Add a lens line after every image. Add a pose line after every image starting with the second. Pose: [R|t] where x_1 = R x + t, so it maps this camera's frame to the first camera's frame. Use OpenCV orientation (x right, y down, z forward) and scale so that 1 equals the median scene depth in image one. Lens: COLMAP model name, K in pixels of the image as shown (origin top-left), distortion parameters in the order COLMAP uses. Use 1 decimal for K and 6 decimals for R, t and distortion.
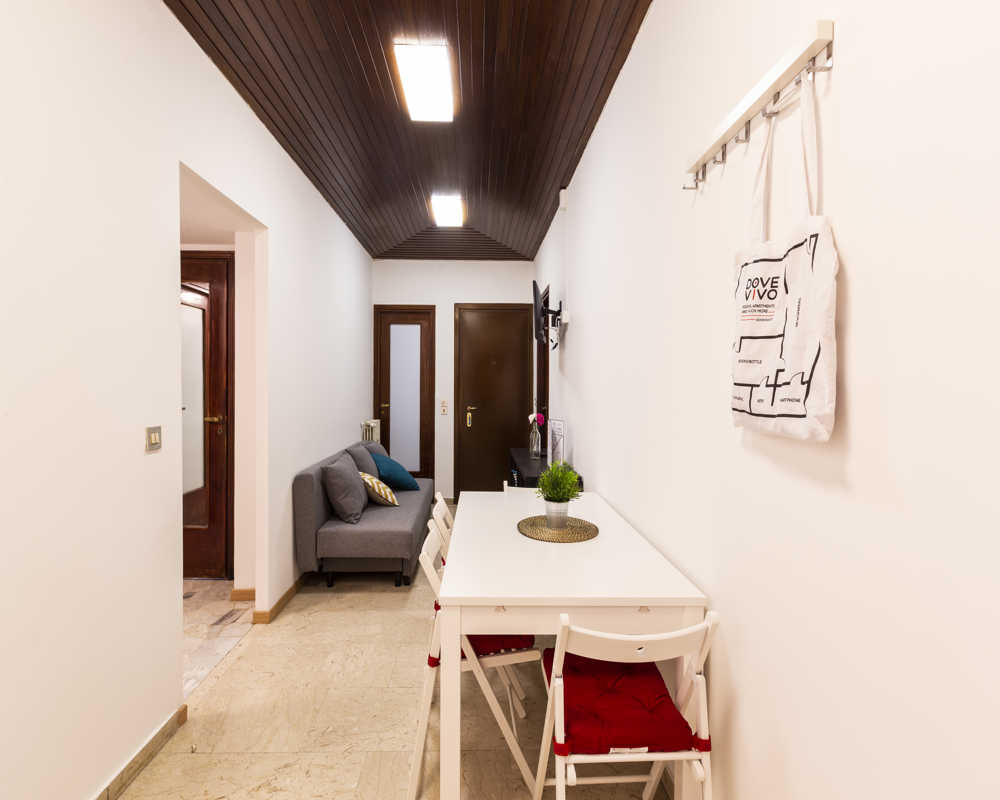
lens RADIAL K [[451.1, 0, 500.1], [0, 451.1, 392.5], [0, 0, 1]] dist [0.004889, -0.000872]
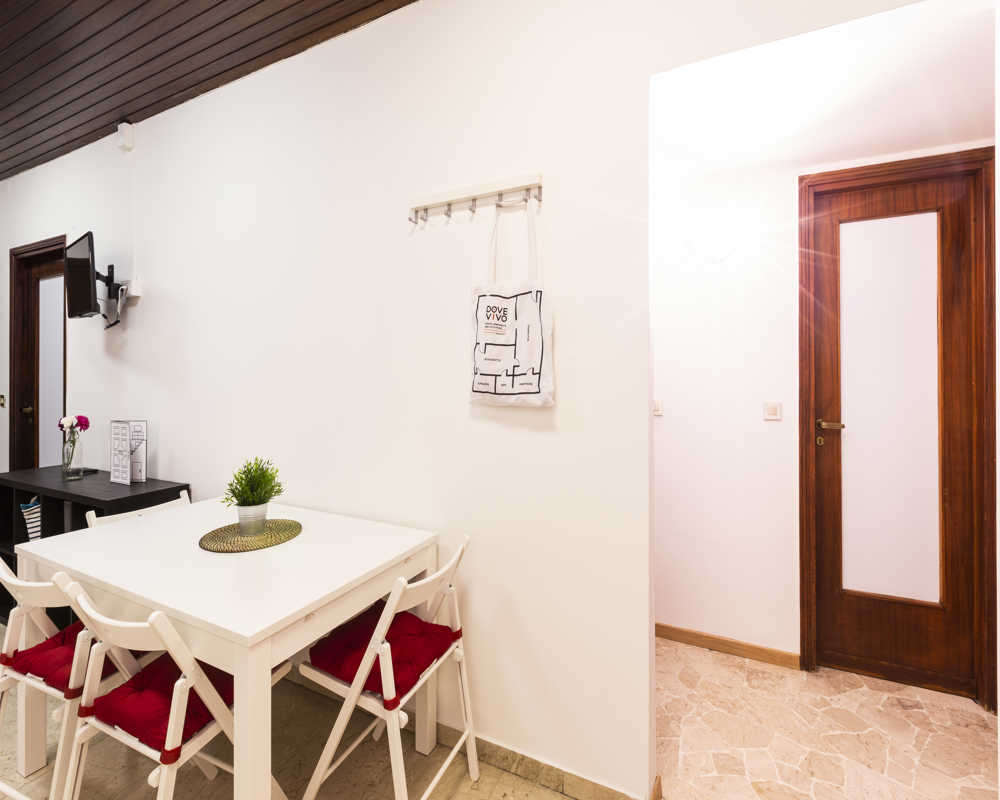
lens RADIAL K [[451.1, 0, 488.9], [0, 451.1, 375.7], [0, 0, 1]] dist [0.004889, -0.000872]
pose [[0.460077, -0.001556, 0.887878, -0.840371], [0.013981, 0.999887, -0.005492, -0.006105], [-0.887769, 0.014940, 0.460047, 0.308781]]
